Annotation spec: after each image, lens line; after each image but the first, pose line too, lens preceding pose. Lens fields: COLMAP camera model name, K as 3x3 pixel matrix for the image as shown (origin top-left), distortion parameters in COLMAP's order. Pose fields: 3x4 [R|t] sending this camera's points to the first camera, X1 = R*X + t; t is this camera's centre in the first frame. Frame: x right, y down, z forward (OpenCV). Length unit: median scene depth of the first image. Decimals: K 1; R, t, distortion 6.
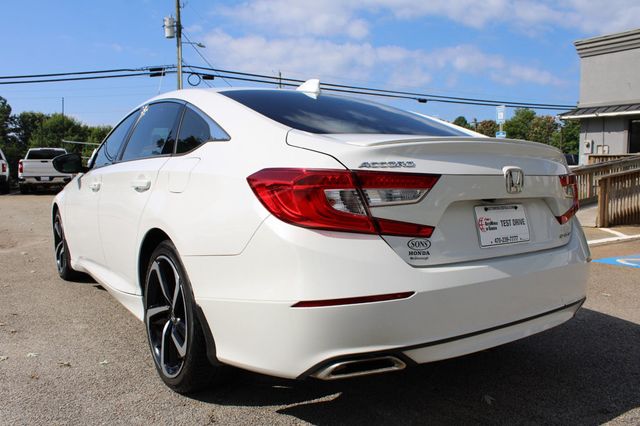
lens RADIAL K [[536.6, 0, 317.4], [0, 536.6, 210.0], [0, 0, 1]] dist [-0.174149, 0.157101]
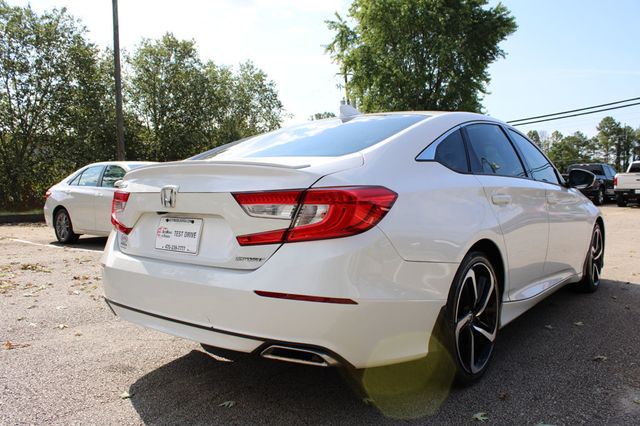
lens RADIAL K [[536.6, 0, 317.4], [0, 536.6, 210.0], [0, 0, 1]] dist [-0.174149, 0.157101]
pose [[0.284351, 0.035485, -0.958063, 1.768485], [-0.057892, 0.998127, 0.019787, -0.077645], [0.956971, 0.049837, 0.285872, 1.075652]]
